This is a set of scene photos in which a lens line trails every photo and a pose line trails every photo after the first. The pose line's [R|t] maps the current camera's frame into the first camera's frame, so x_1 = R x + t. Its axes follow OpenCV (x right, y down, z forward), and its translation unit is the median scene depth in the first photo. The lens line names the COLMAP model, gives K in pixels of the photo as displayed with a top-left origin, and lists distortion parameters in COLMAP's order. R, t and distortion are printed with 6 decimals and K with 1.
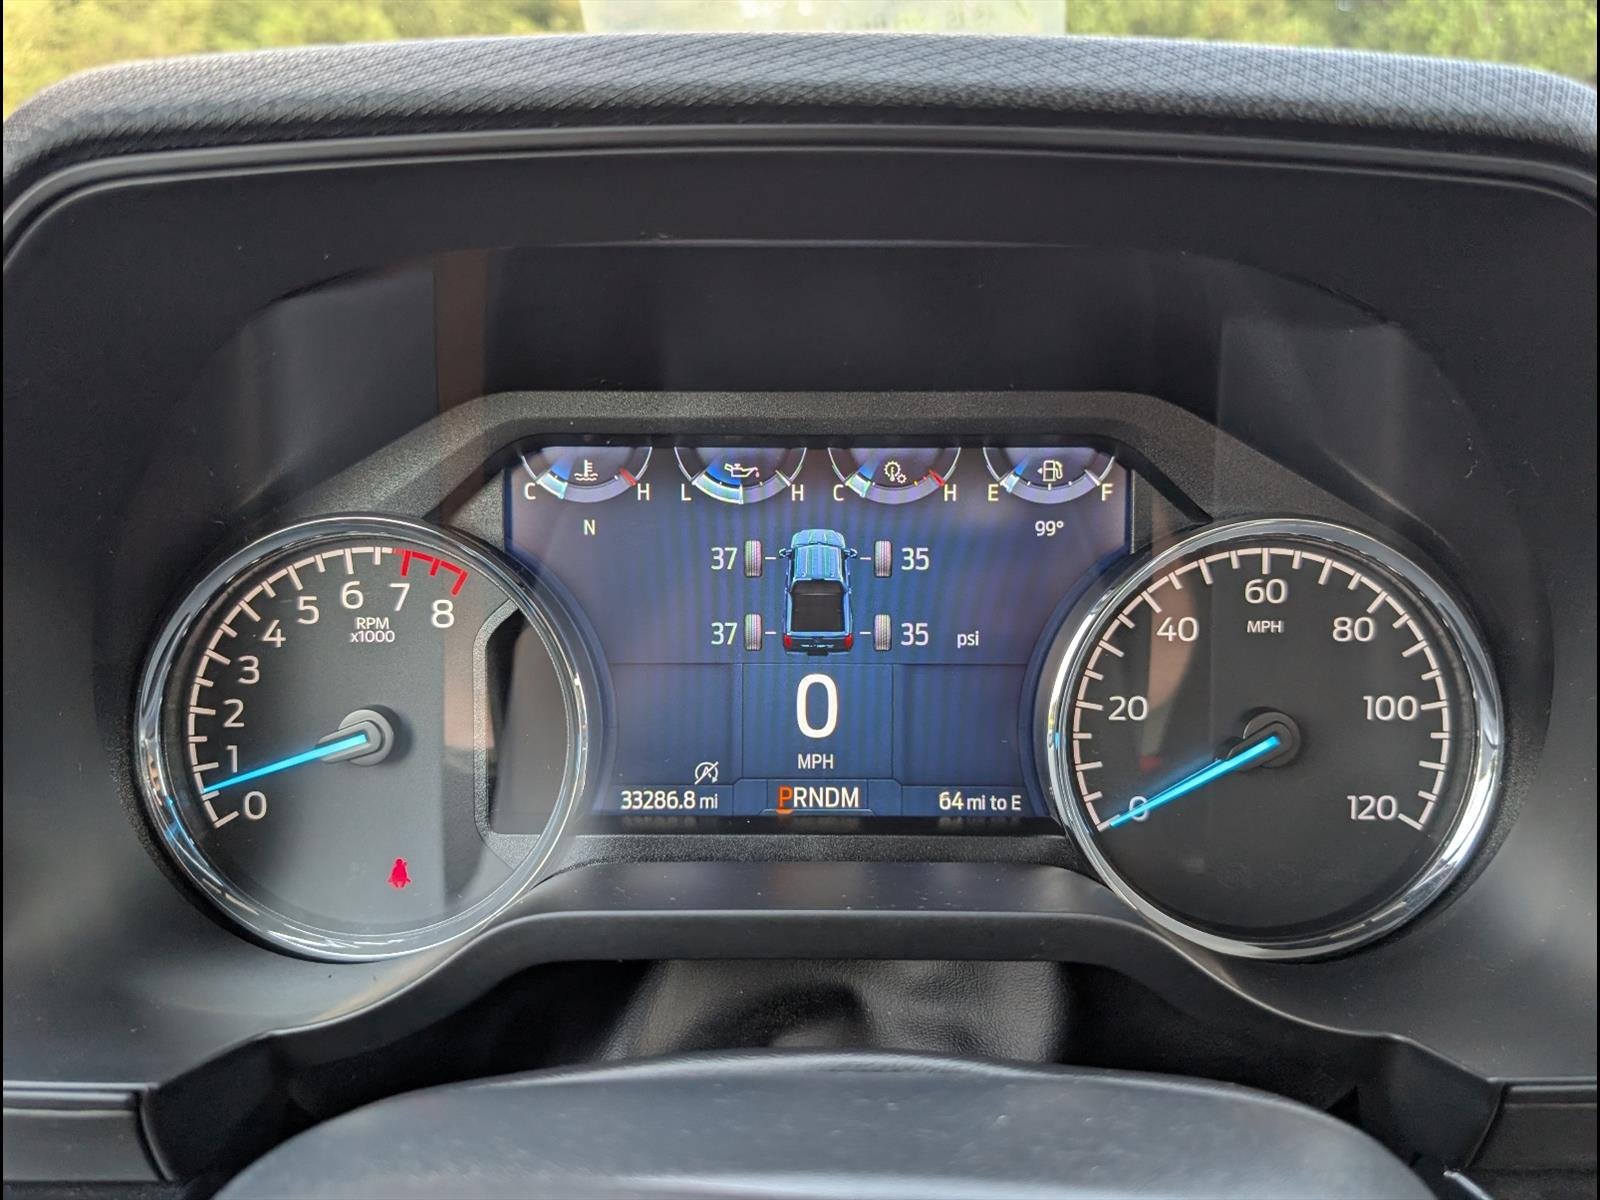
lens RADIAL K [[1280.7, 0, 800.0], [0, 1280.7, 600.0], [0, 0, 1]] dist [-0.003706, 0.001036]
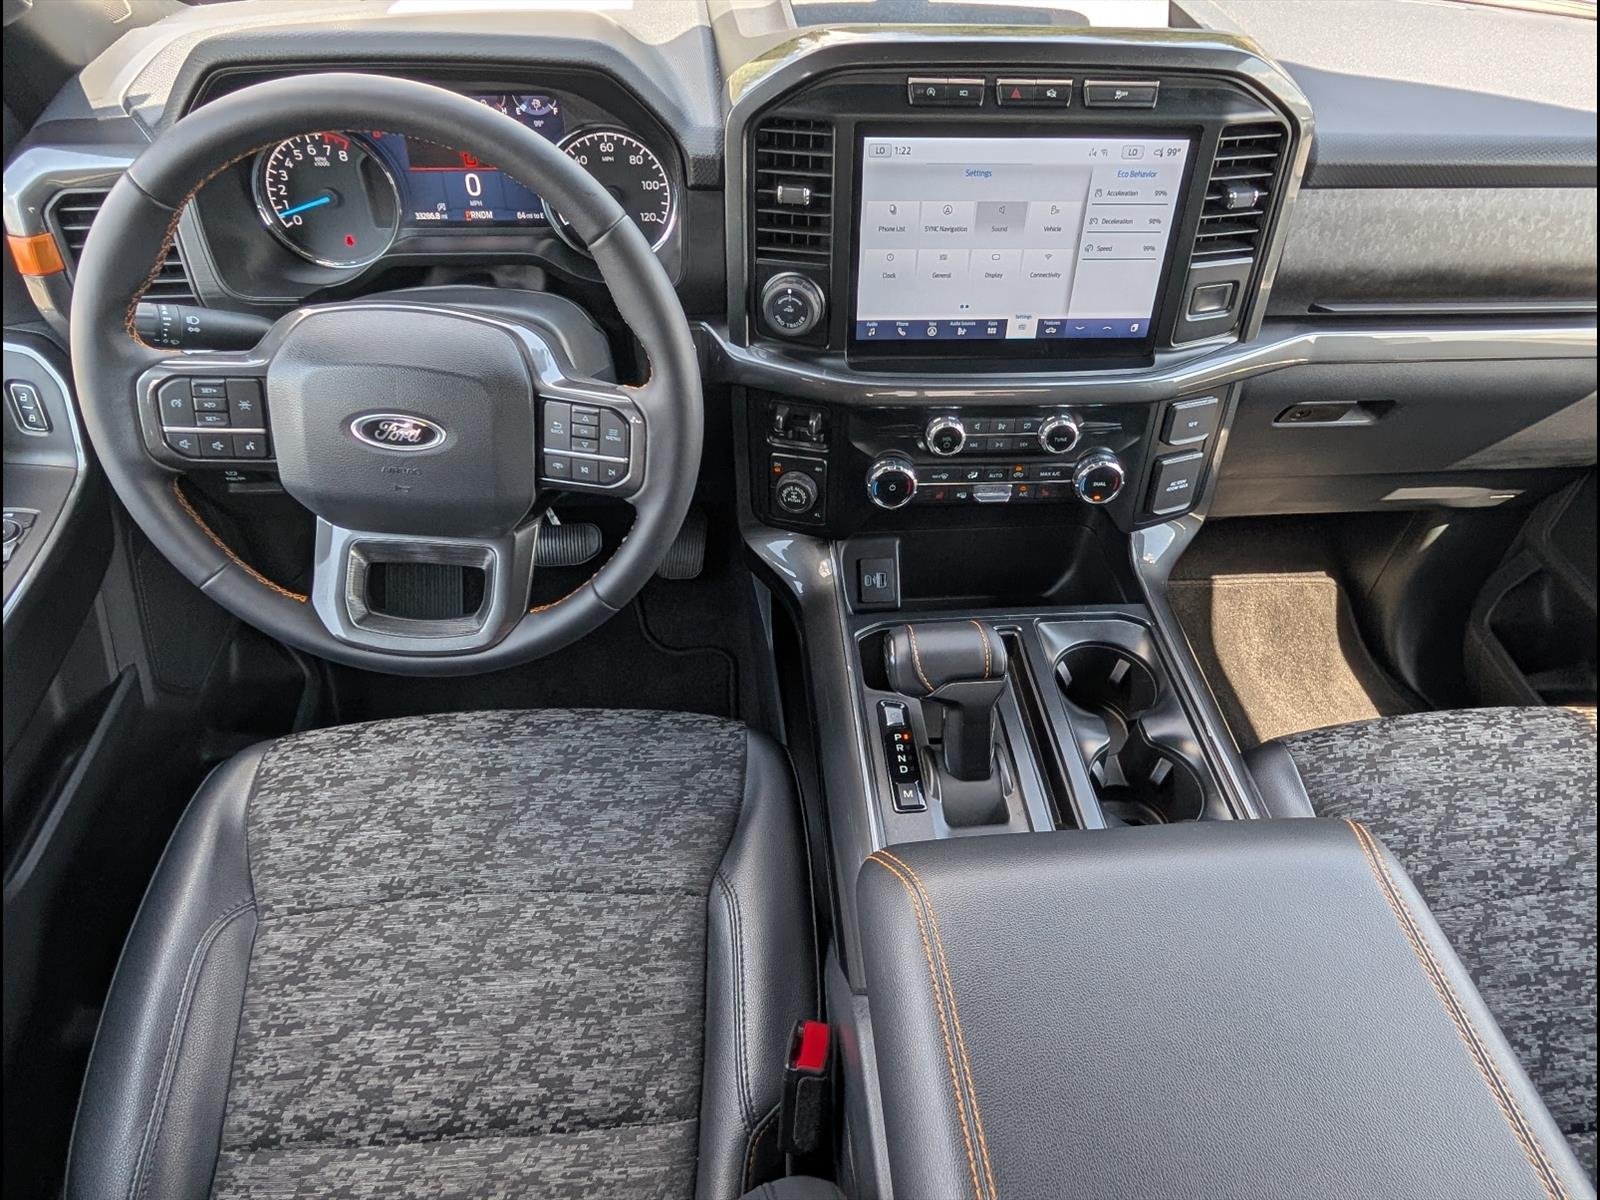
lens RADIAL K [[1007.7, 0, 821.3], [0, 1007.7, 600.1], [0, 0, 1]] dist [-0.005169, 0.002113]
pose [[0.996095, -0.040268, 0.078572, 0.633496], [-0.010411, 0.830154, 0.557436, -0.459670], [-0.087673, -0.556077, 0.826493, -1.697018]]
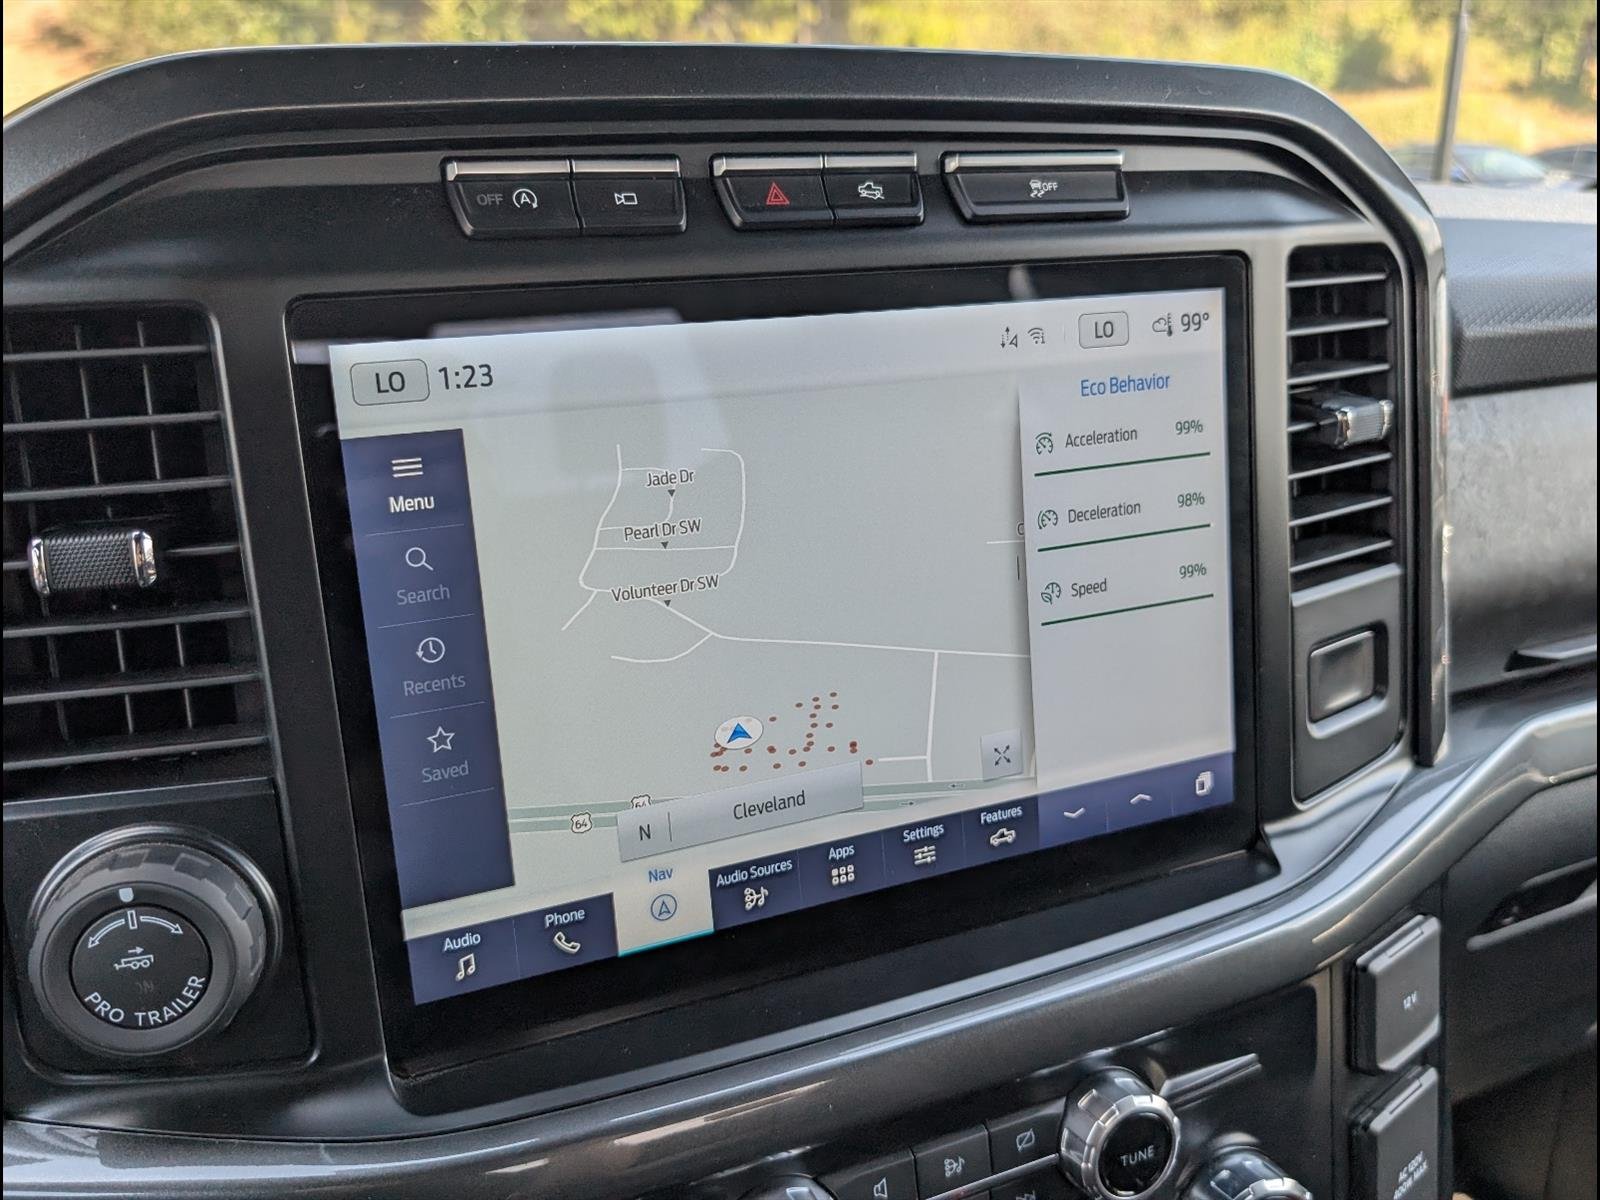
lens RADIAL K [[1280.7, 0, 800.0], [0, 1280.7, 600.0], [0, 0, 1]] dist [-0.003706, 0.001036]
pose [[0.907926, -0.144255, 0.393523, 0.862282], [0.099807, 0.986308, 0.131281, -0.001712], [-0.407073, -0.079917, 0.909893, -0.261676]]
